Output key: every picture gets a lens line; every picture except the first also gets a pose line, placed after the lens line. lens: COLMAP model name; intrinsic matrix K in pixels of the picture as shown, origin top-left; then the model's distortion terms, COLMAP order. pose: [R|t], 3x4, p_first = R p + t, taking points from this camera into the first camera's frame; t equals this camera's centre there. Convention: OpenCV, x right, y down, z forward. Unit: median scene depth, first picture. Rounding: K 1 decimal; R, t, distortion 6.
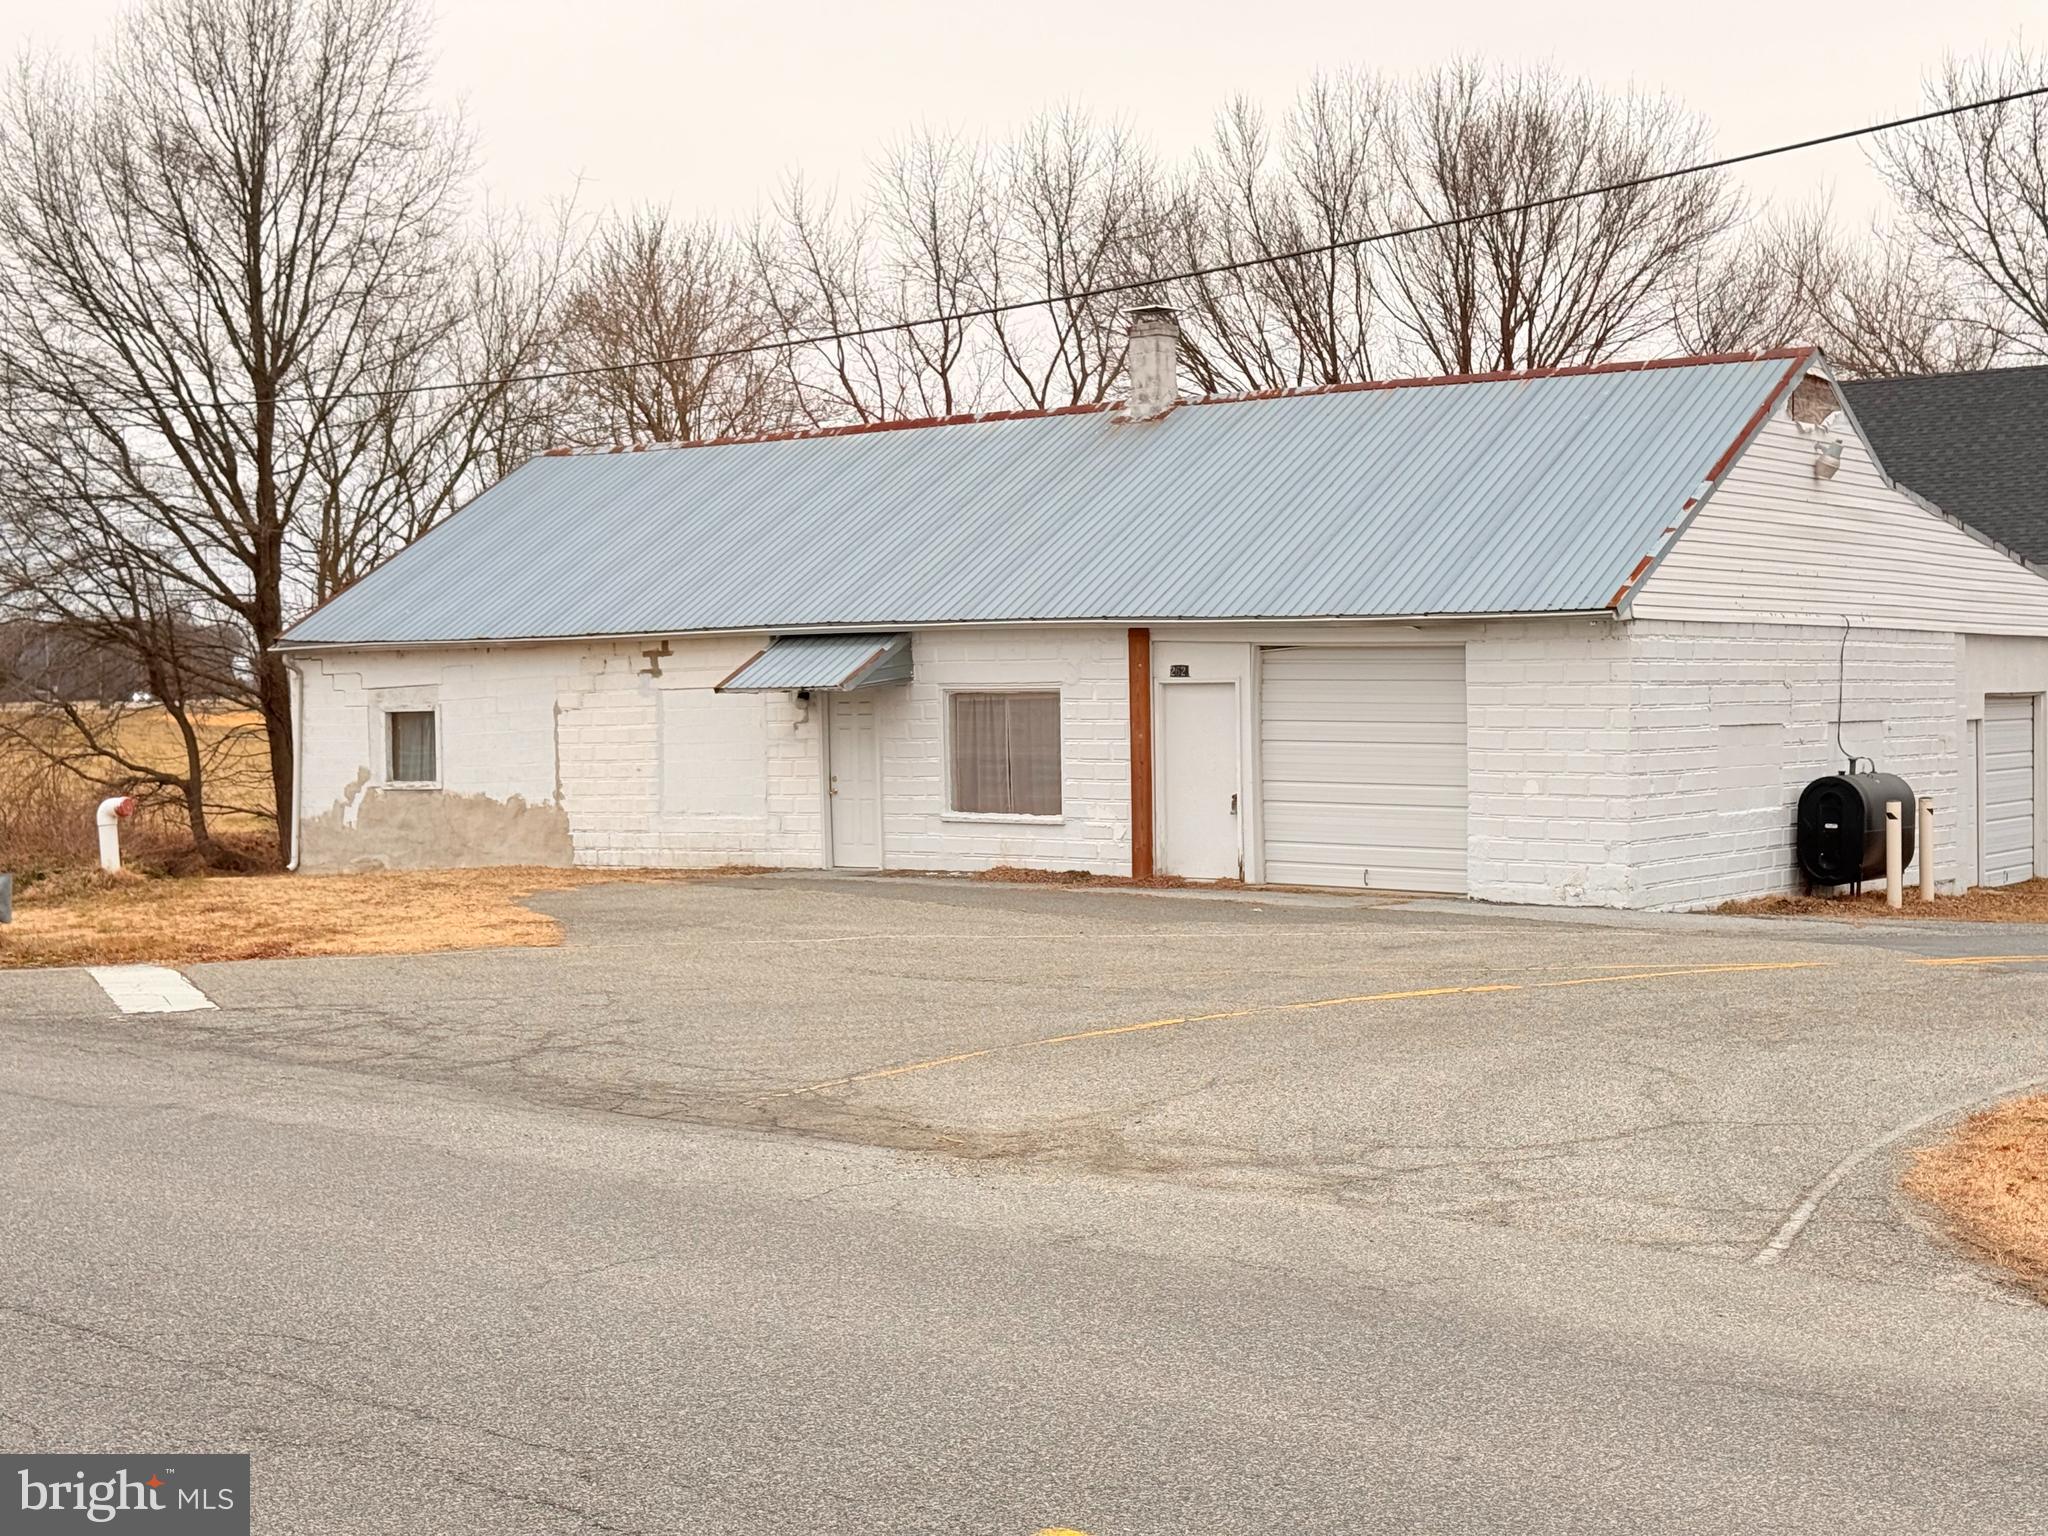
lens RADIAL K [[2868.8, 0, 1035.8], [0, 2868.8, 786.8], [0, 0, 1]] dist [0.095145, 0.000000]
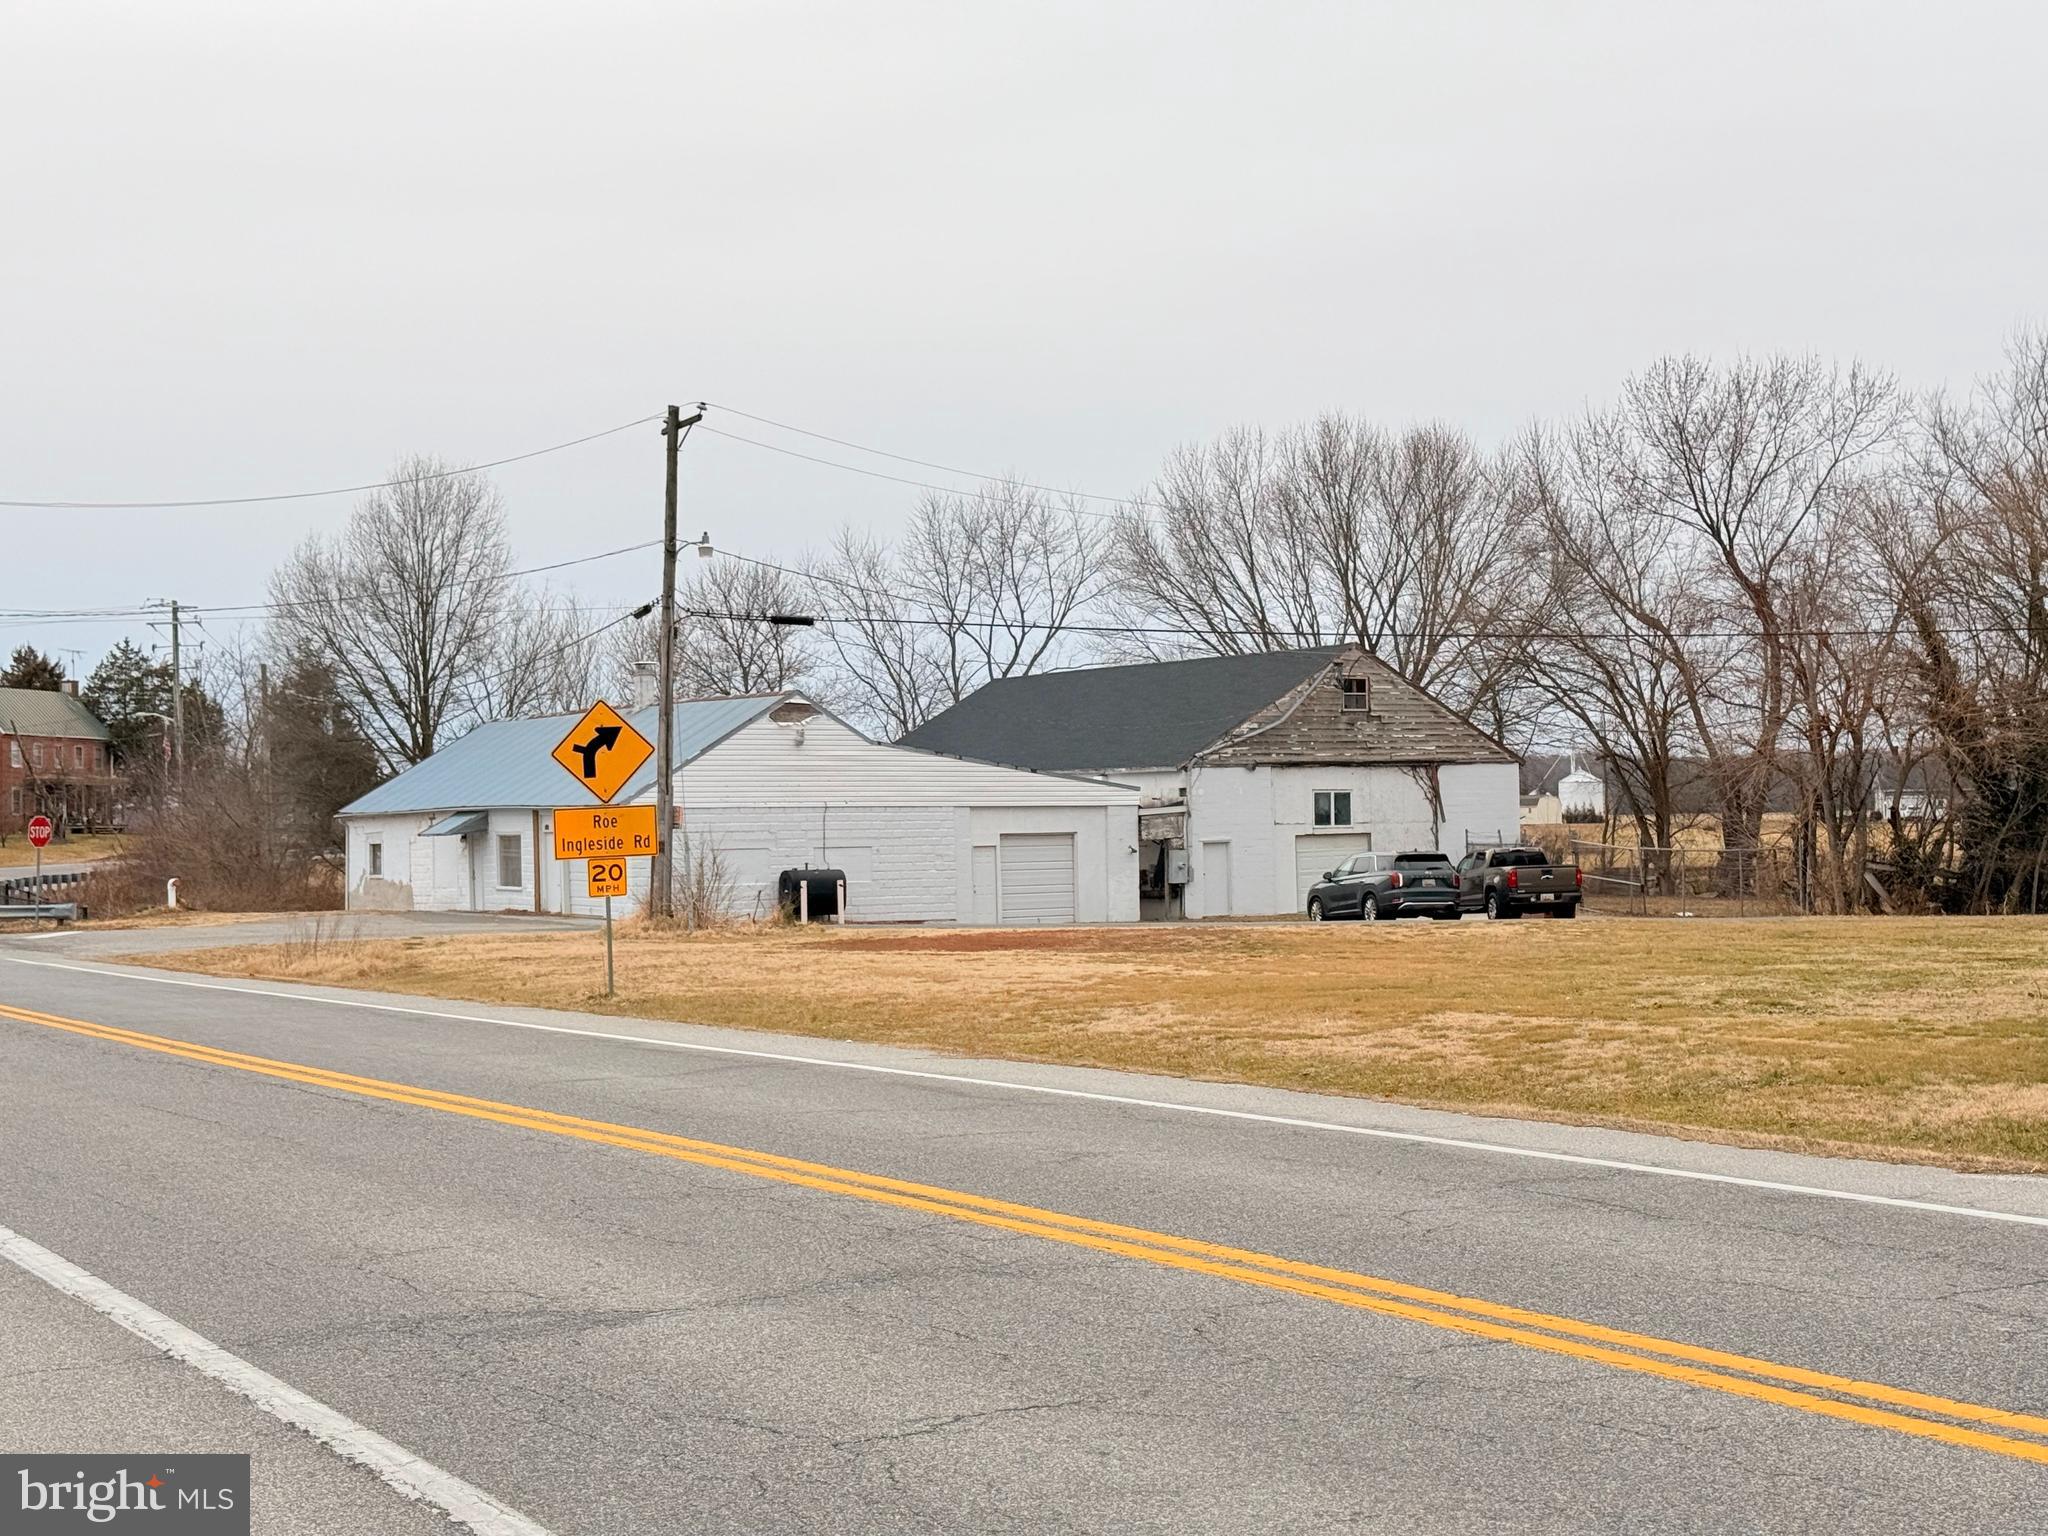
lens RADIAL K [[2868.1, 0, 1007.3], [0, 2868.1, 771.7], [0, 0, 1]] dist [0.191844, 0.000000]
pose [[0.932374, -0.011232, -0.361319, 1.219530], [-0.005911, 0.998910, -0.046306, 0.022240], [0.361446, 0.045310, 0.931292, -1.078511]]
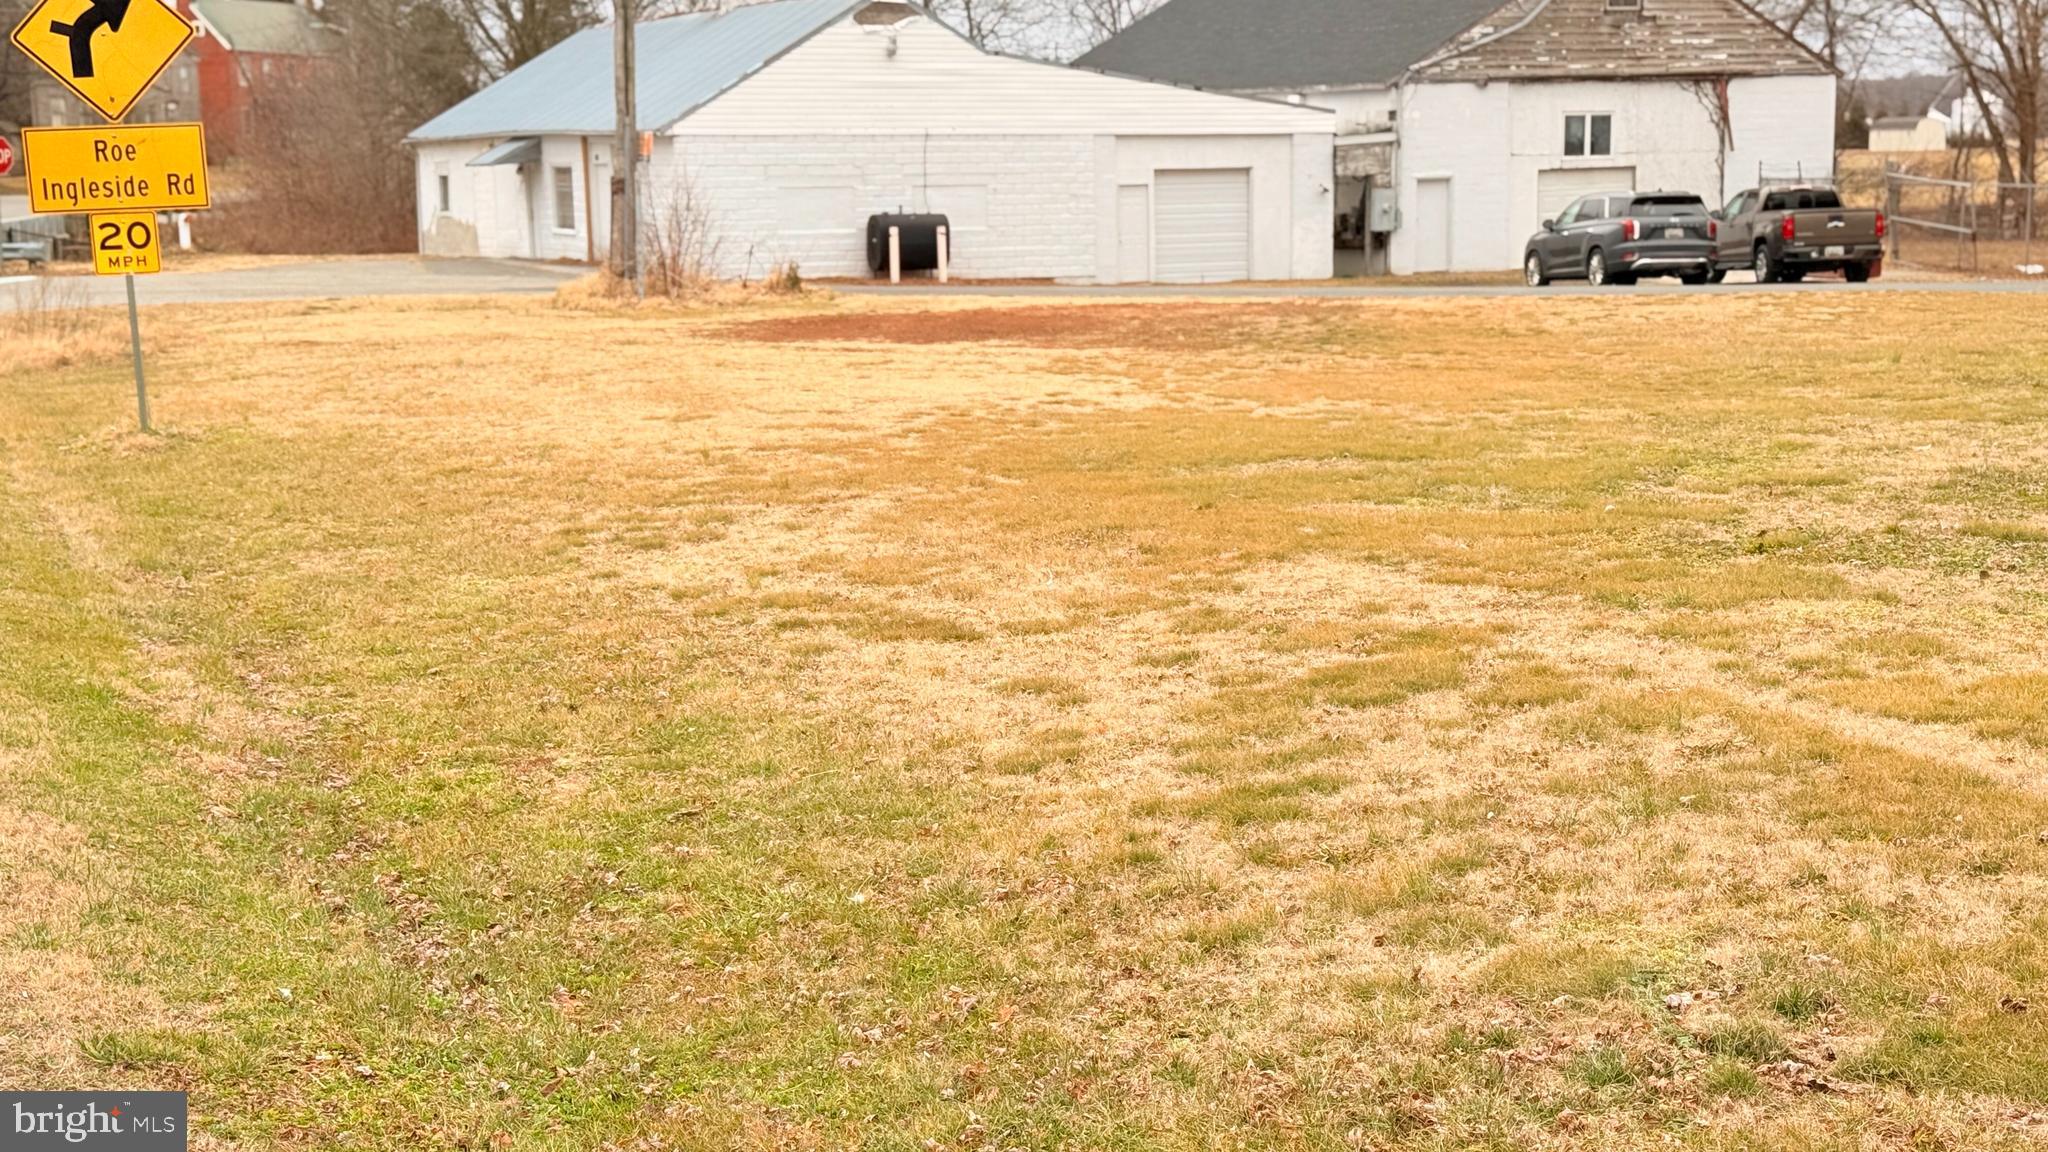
lens RADIAL K [[2884.6, 0, 1014.0], [0, 2884.6, 612.3], [0, 0, 1]] dist [0.113676, 0.000000]
pose [[0.882975, 0.071107, -0.464004, 1.189397], [-0.011554, 0.991453, 0.129951, 0.007483], [0.469278, -0.109382, 0.876250, -0.636793]]
